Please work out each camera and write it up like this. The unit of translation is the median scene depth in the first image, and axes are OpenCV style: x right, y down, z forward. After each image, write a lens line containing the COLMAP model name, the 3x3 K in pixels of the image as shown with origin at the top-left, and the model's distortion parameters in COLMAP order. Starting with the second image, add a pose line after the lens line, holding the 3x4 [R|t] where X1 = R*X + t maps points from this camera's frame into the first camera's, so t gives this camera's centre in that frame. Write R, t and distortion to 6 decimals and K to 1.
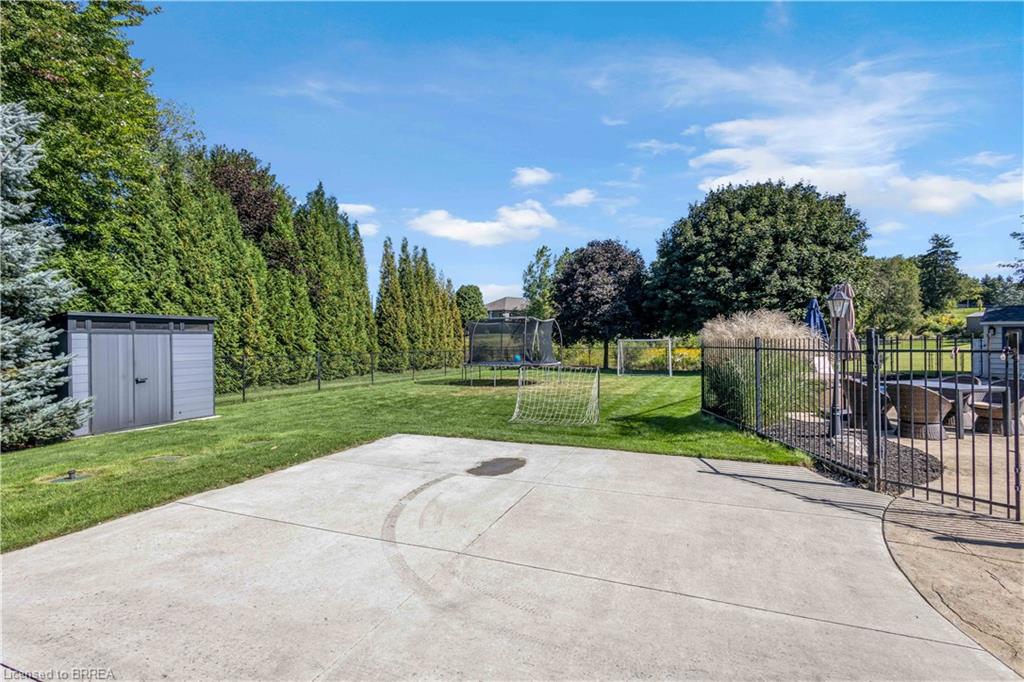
lens RADIAL K [[481.3, 0, 507.9], [0, 481.3, 341.4], [0, 0, 1]] dist [0.013308, -0.000096]
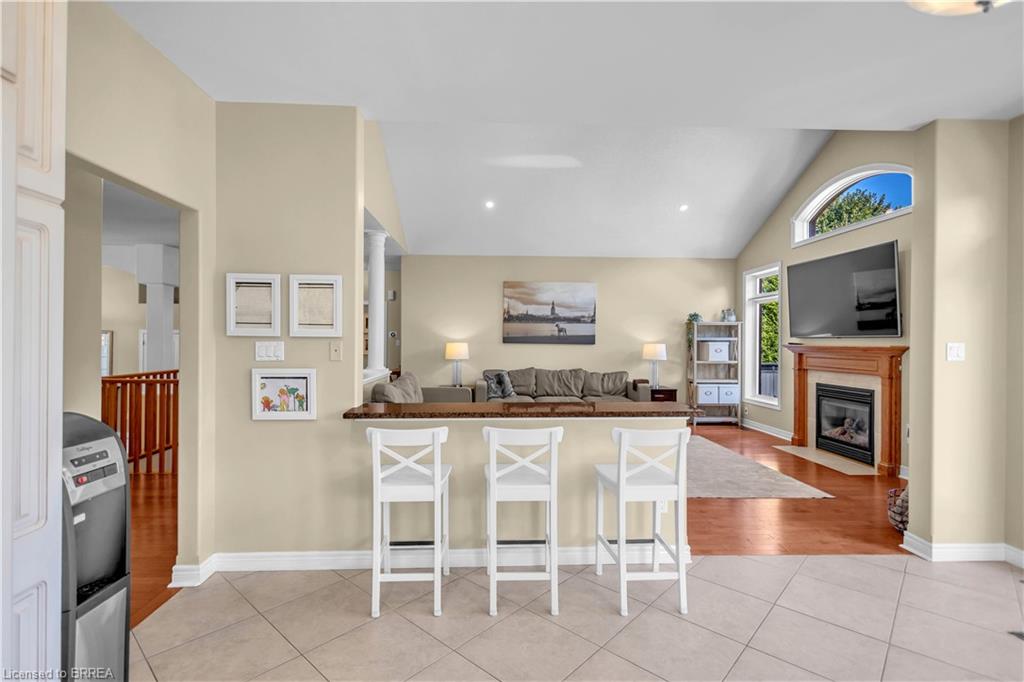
lens RADIAL K [[481.3, 0, 507.9], [0, 481.3, 341.4], [0, 0, 1]] dist [0.013308, -0.000096]
pose [[0.413664, 0.008696, -0.910388, 0.353489], [-0.011115, 0.999928, 0.004501, -0.085005], [0.910362, 0.008257, 0.413731, -0.495467]]
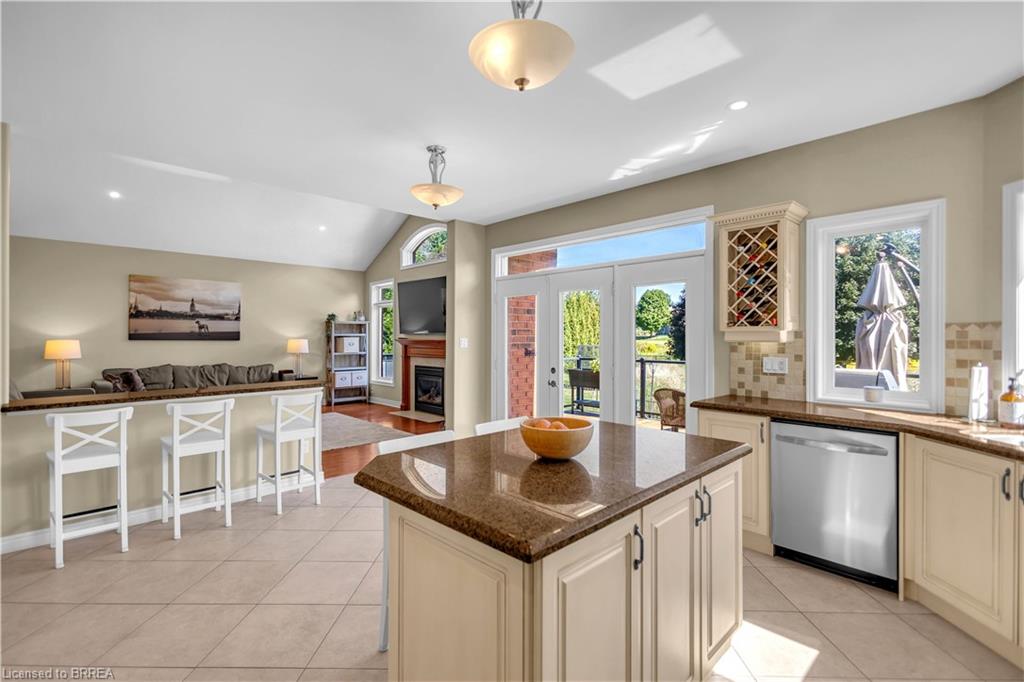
lens RADIAL K [[472.5, 0, 509.1], [0, 472.5, 337.3], [0, 0, 1]] dist [0.011058, -0.000618]
pose [[0.909898, 0.007450, -0.414766, 0.431461], [-0.007220, 0.999972, 0.002124, -0.087310], [0.414770, 0.001062, 0.909926, -0.565699]]
